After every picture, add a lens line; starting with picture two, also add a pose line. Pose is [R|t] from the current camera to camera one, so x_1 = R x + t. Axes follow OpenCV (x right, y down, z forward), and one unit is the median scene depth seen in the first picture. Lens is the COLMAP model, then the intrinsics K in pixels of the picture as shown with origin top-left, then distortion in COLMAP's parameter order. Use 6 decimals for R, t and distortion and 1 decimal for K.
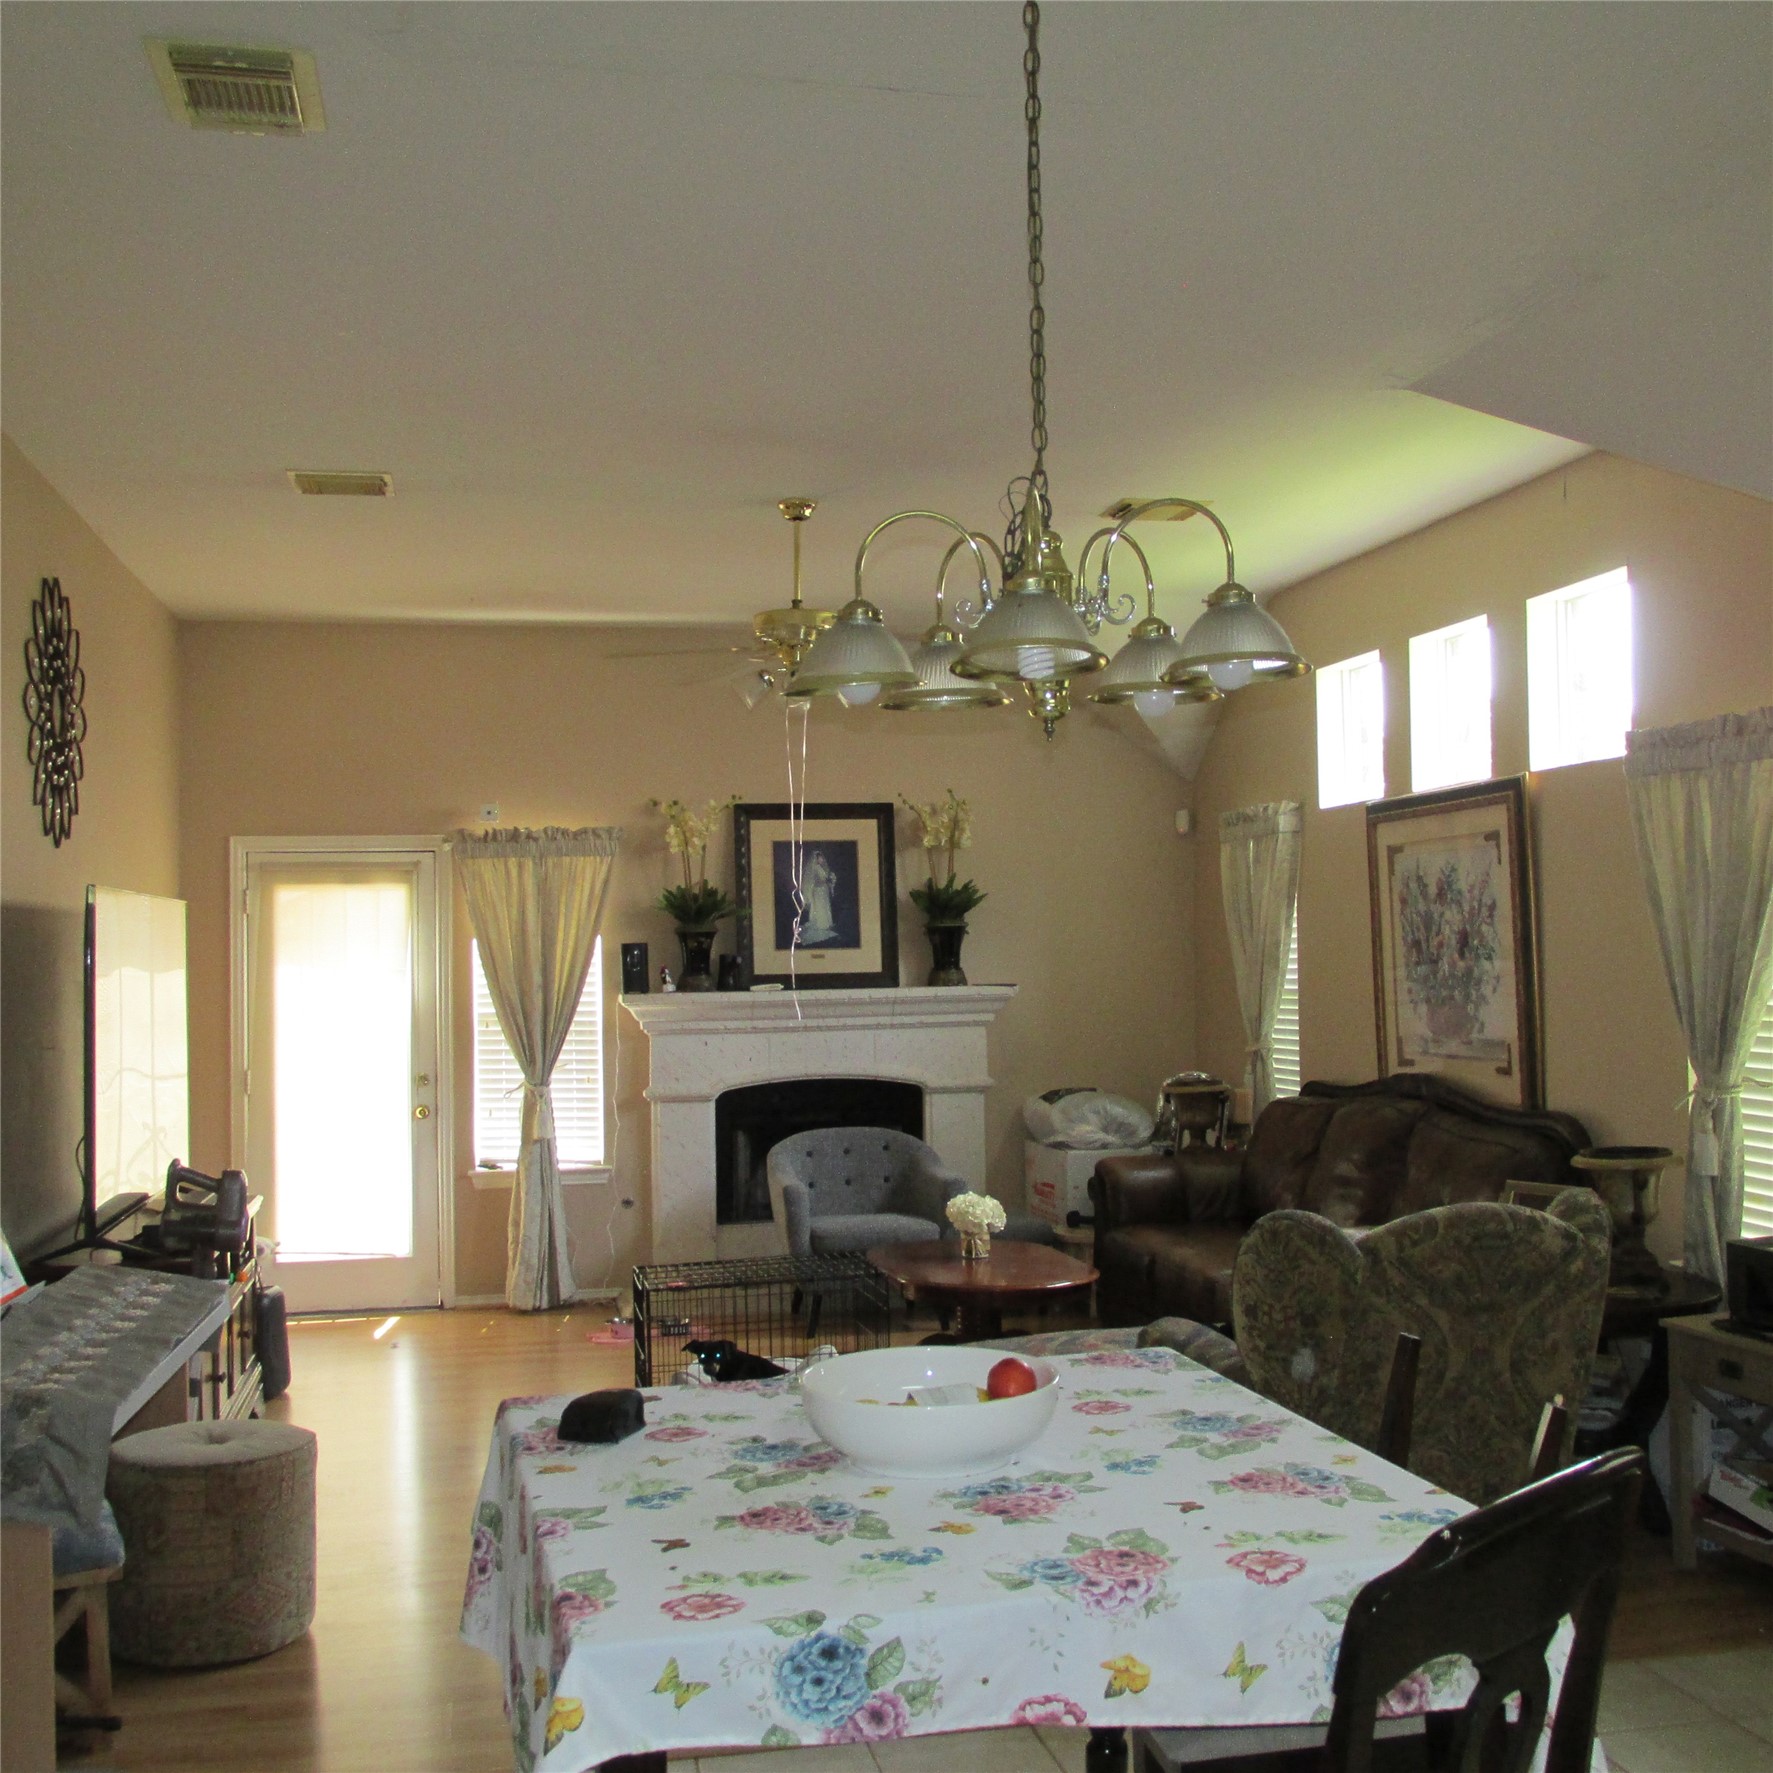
lens RADIAL K [[1956.0, 0, 886.5], [0, 1956.0, 886.5], [0, 0, 1]] dist [-0.039851, -0.006175]
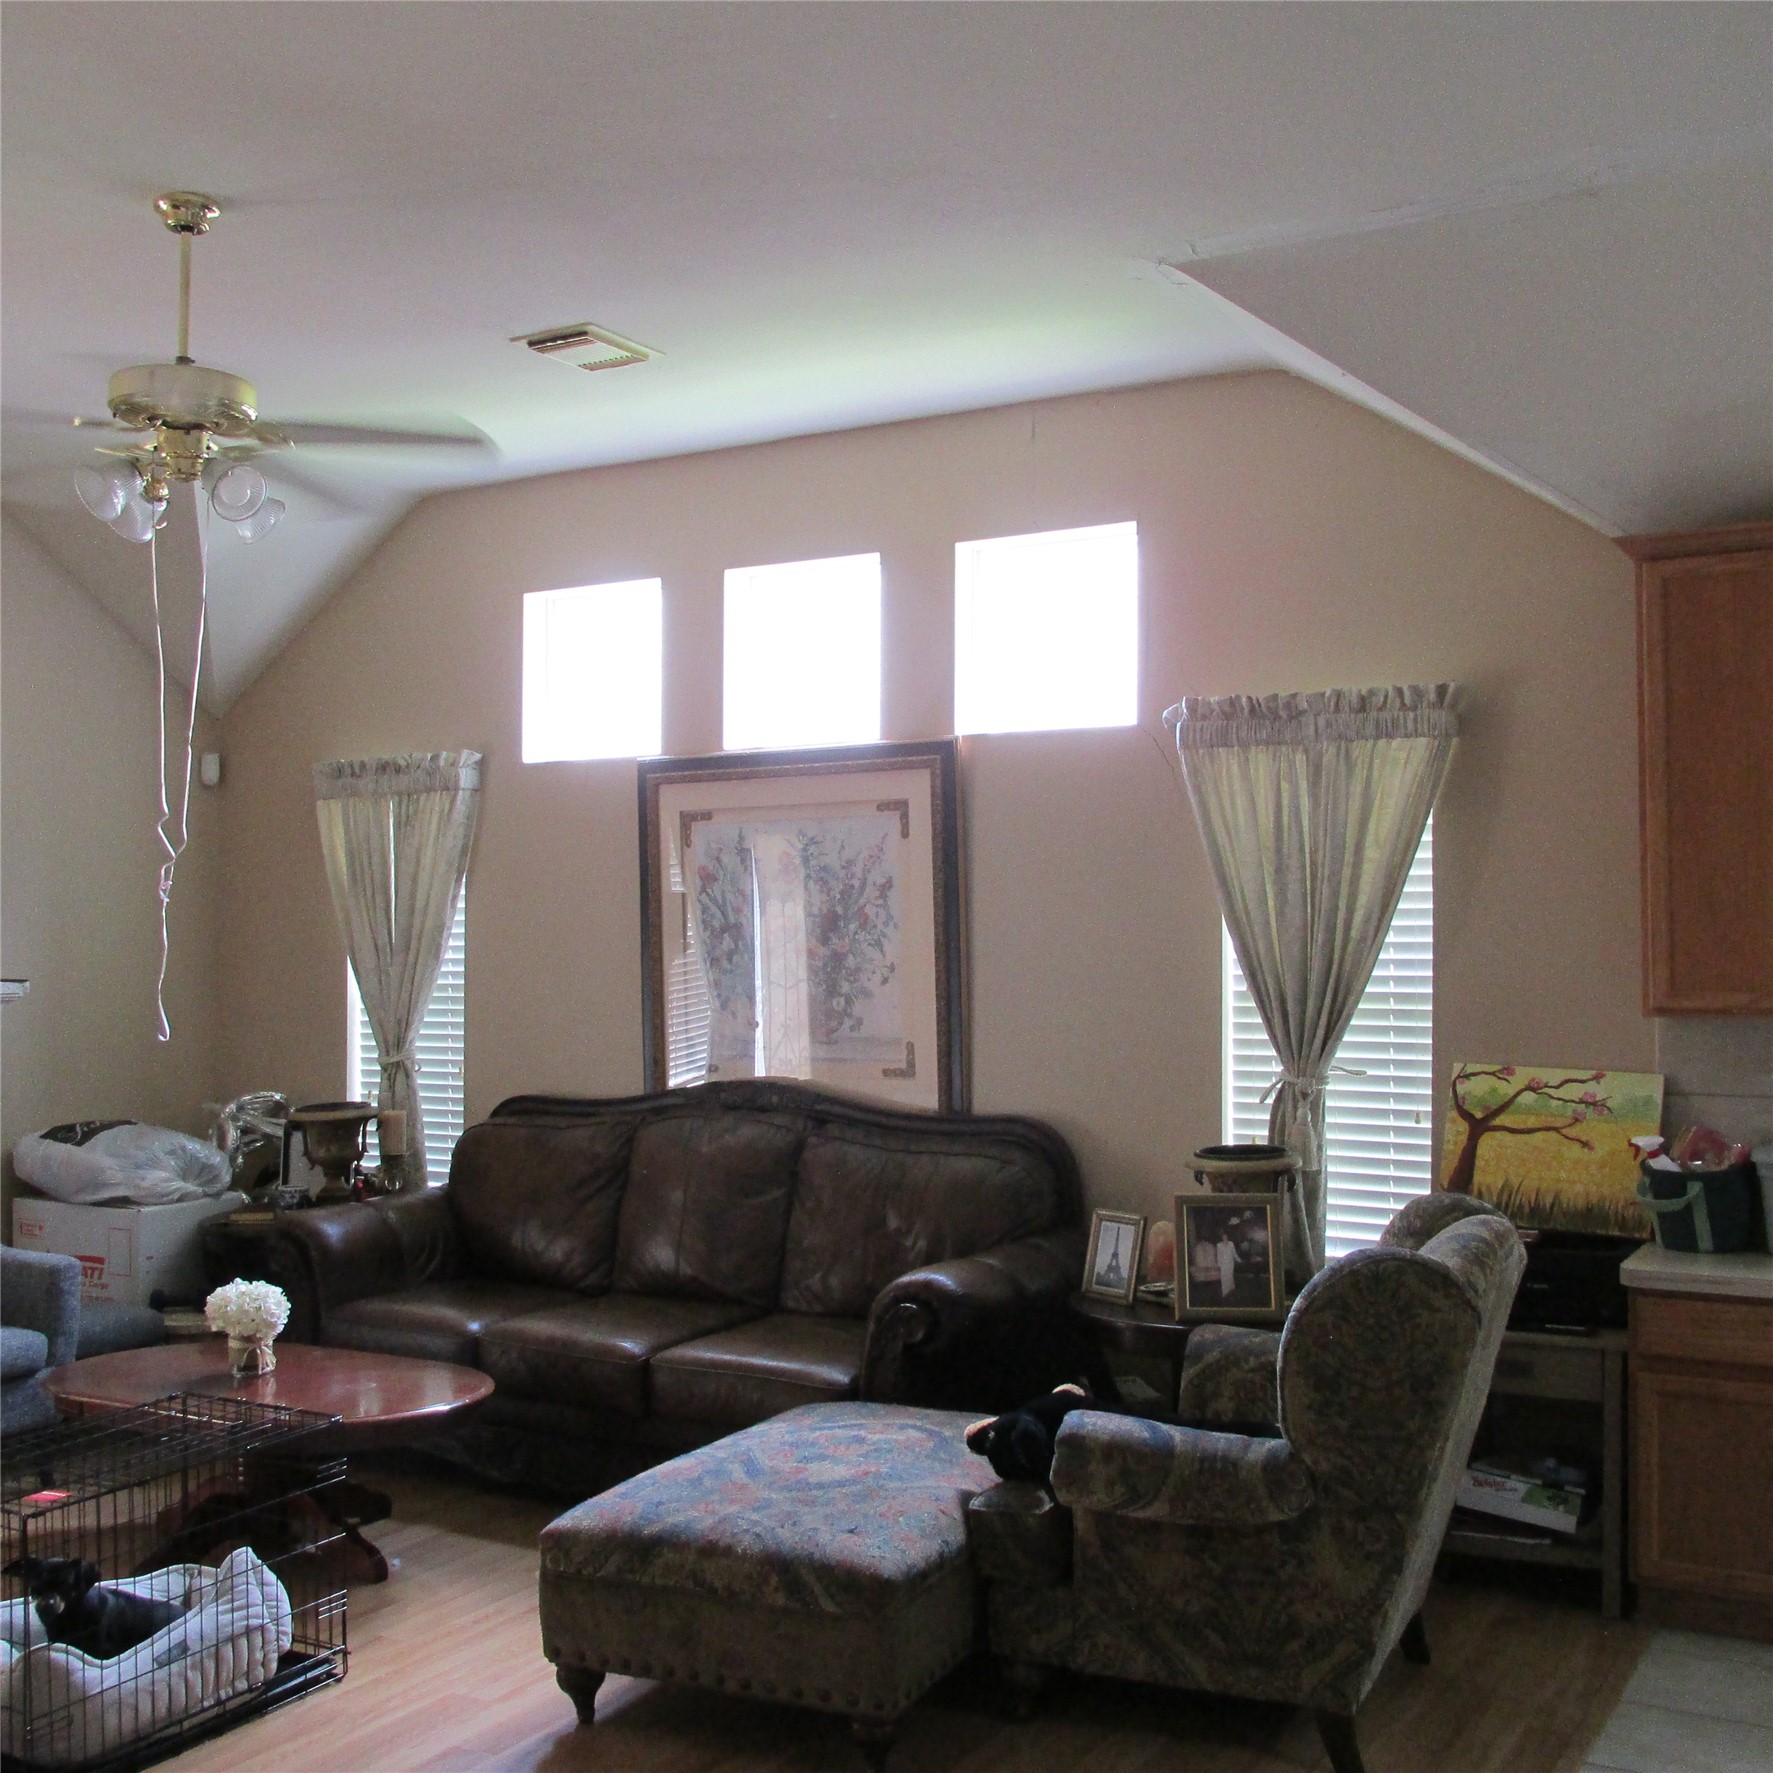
lens RADIAL K [[1956.0, 0, 886.5], [0, 1956.0, 886.5], [0, 0, 1]] dist [-0.039851, -0.006175]
pose [[0.668347, 0.033779, 0.743082, -0.339081], [-0.031148, 0.999363, -0.017413, 0.025658], [-0.743197, -0.011508, 0.668973, 0.405324]]
